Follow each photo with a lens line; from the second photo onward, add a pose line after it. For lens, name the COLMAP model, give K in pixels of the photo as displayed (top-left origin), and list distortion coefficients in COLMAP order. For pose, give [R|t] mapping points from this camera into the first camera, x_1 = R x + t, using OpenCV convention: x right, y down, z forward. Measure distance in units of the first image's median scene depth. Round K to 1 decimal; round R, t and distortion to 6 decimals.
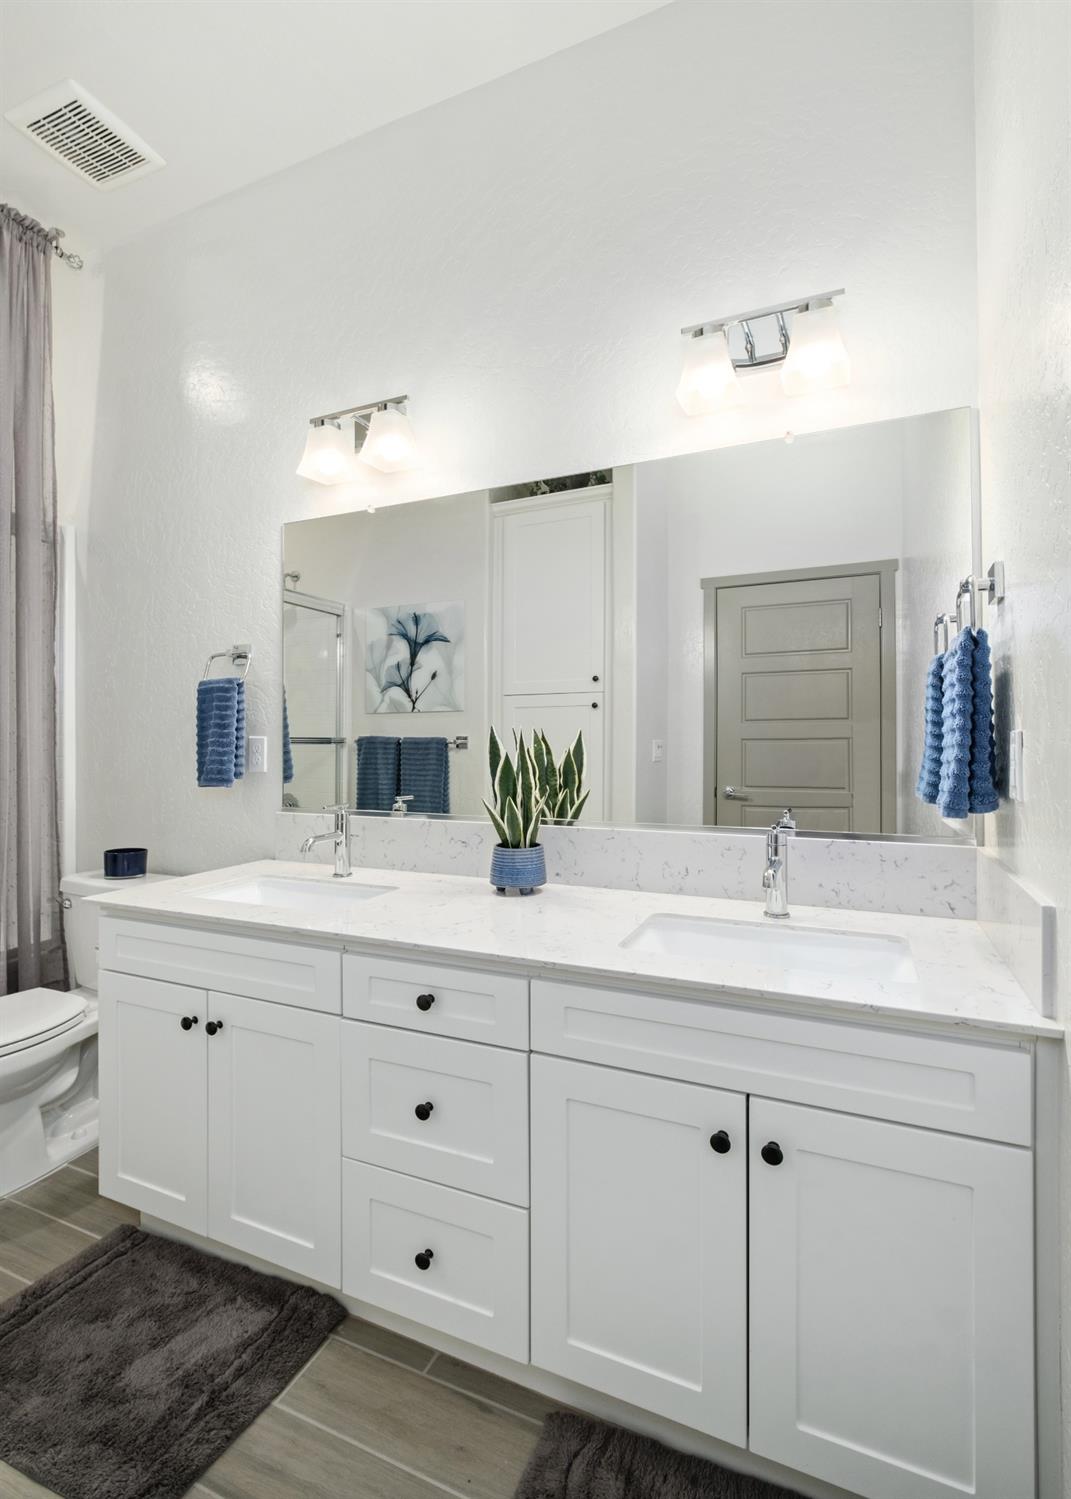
lens RADIAL K [[731.4, 0, 535.5], [0, 731.4, 749.5], [0, 0, 1]] dist [-0.000195, 0.000197]
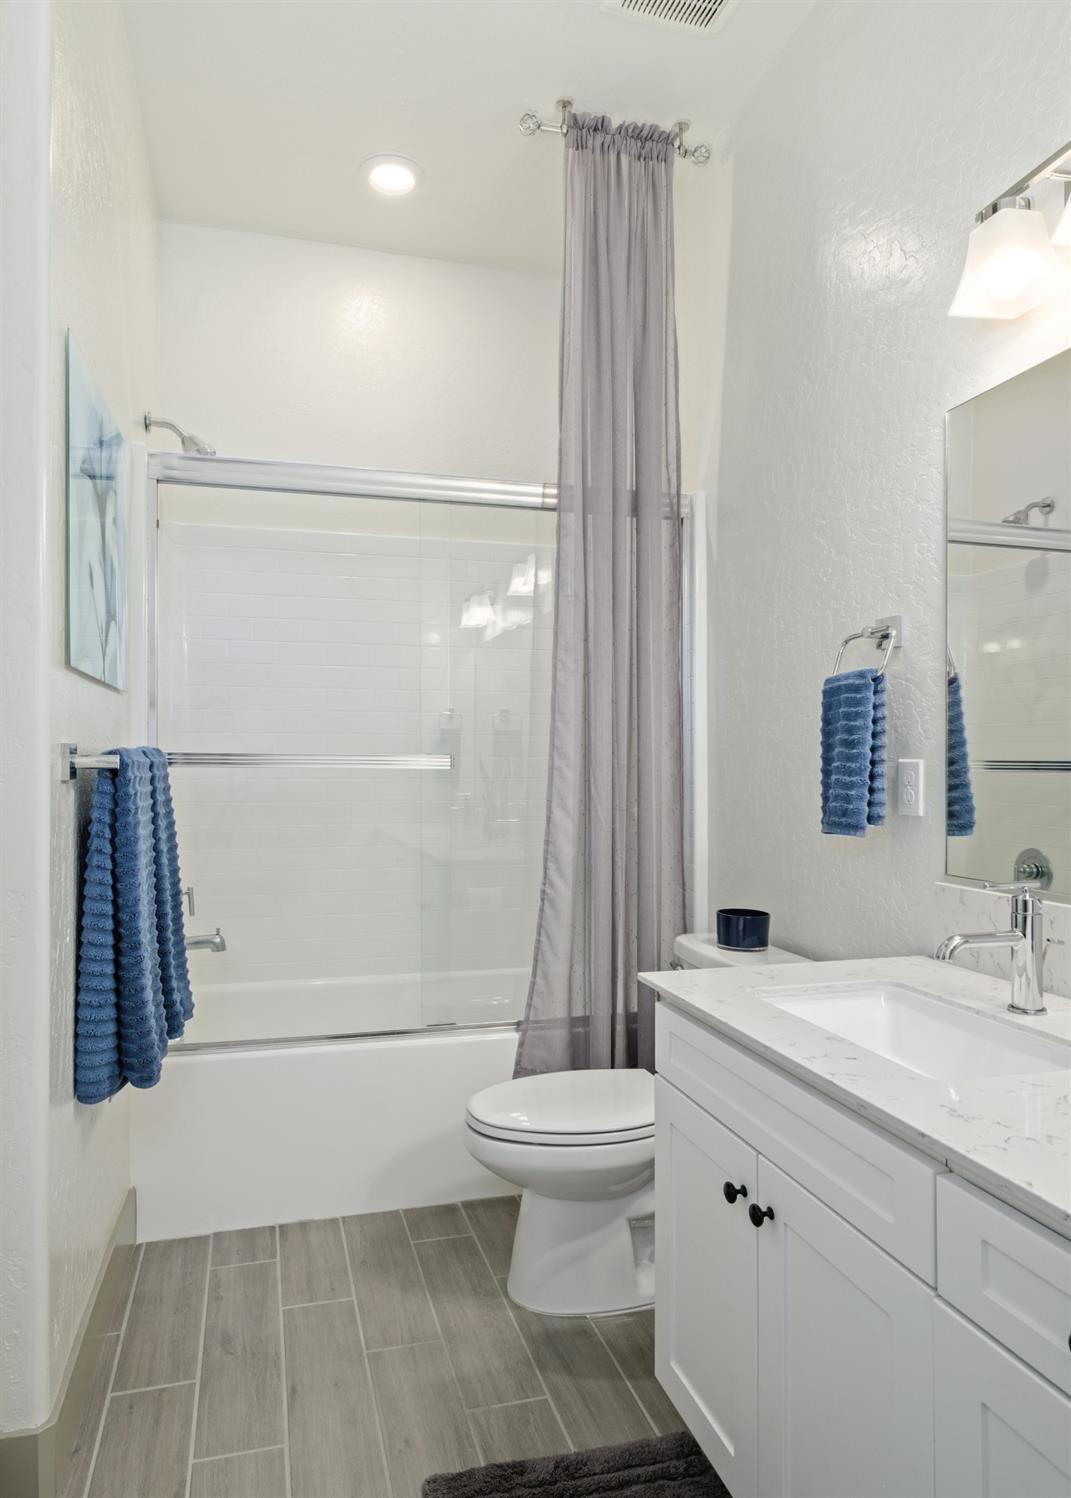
lens RADIAL K [[945.2, 0, 531.8], [0, 945.2, 764.9], [0, 0, 1]] dist [0.000798, 0.004382]
pose [[0.621620, 0.007773, -0.783281, 0.060480], [-0.015339, 0.999880, -0.002250, -0.006475], [0.783169, 0.013413, 0.621664, 0.243250]]
